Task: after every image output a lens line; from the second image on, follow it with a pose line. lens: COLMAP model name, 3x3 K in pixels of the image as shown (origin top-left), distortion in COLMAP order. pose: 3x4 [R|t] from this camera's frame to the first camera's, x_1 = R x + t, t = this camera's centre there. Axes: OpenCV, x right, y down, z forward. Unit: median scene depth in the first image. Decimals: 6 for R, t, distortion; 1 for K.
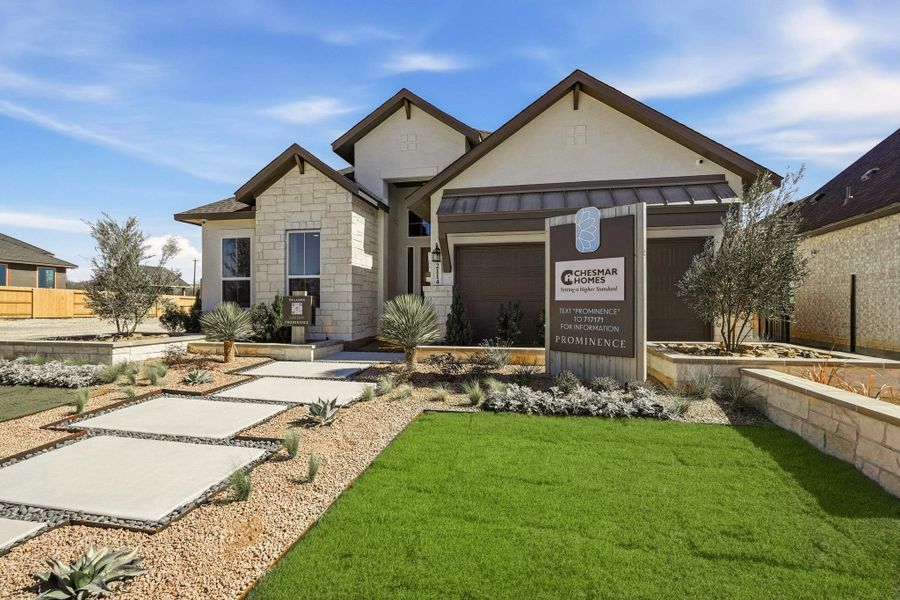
lens RADIAL K [[418.2, 0, 442.0], [0, 418.2, 300.0], [0, 0, 1]] dist [-0.014034, 0.005337]
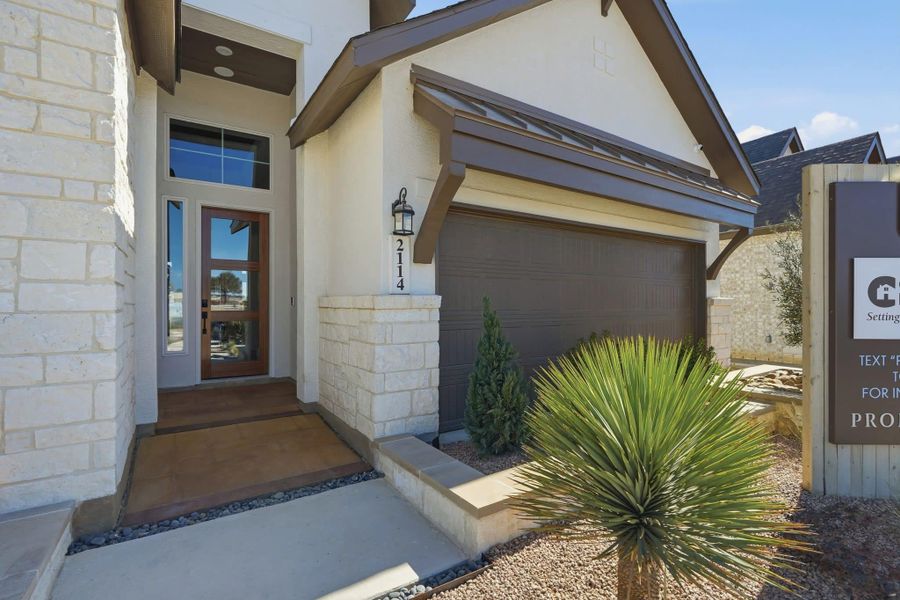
lens RADIAL K [[418.2, 0, 451.4], [0, 418.2, 303.0], [0, 0, 1]] dist [-0.014034, 0.005337]
pose [[0.702122, 0.000564, 0.712056, -0.266818], [-0.002541, 0.999995, 0.001713, -0.027419], [-0.712052, -0.003012, 0.702120, 0.691505]]
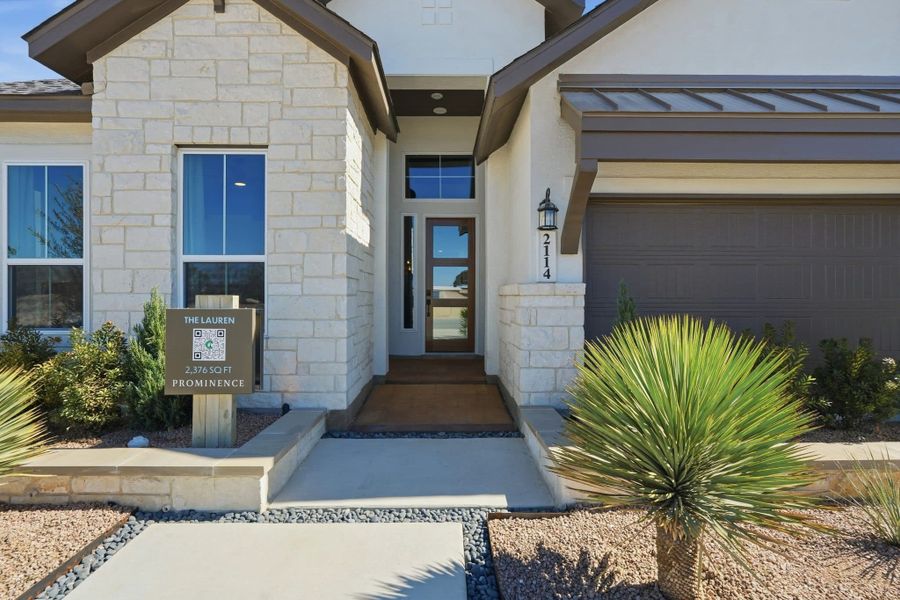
lens RADIAL K [[418.2, 0, 447.9], [0, 418.2, 296.5], [0, 0, 1]] dist [-0.014034, 0.005337]
pose [[0.976609, 0.001070, 0.215019, -0.216918], [-0.002303, 0.999982, 0.005483, -0.022020], [-0.215010, -0.005850, 0.976594, 0.587134]]
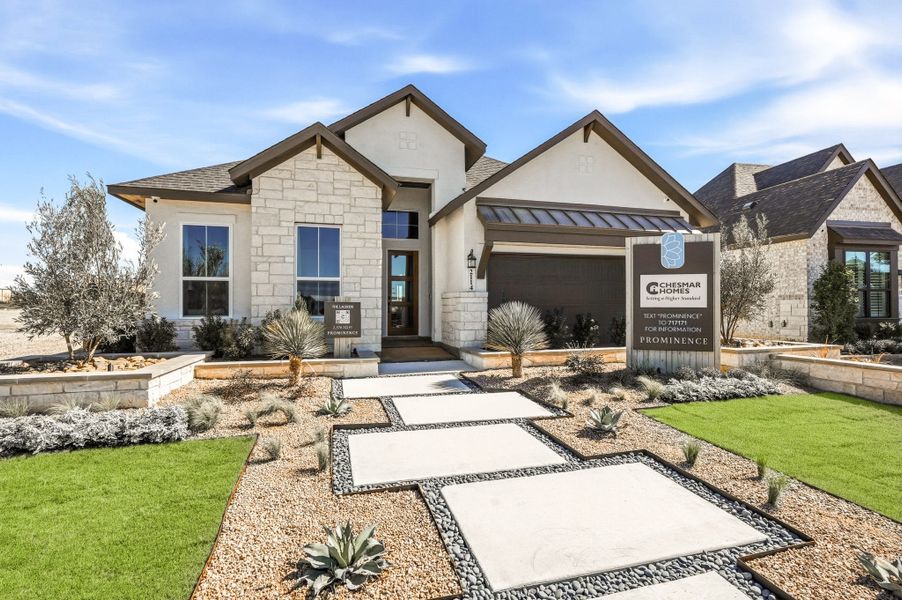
lens RADIAL K [[419.2, 0, 446.4], [0, 419.2, 299.6], [0, 0, 1]] dist [-0.014034, 0.005337]
pose [[0.889864, 0.003414, 0.456213, -0.530133], [-0.000291, 0.999976, -0.006914, -0.008652], [-0.456225, 0.006019, 0.889844, 0.134416]]
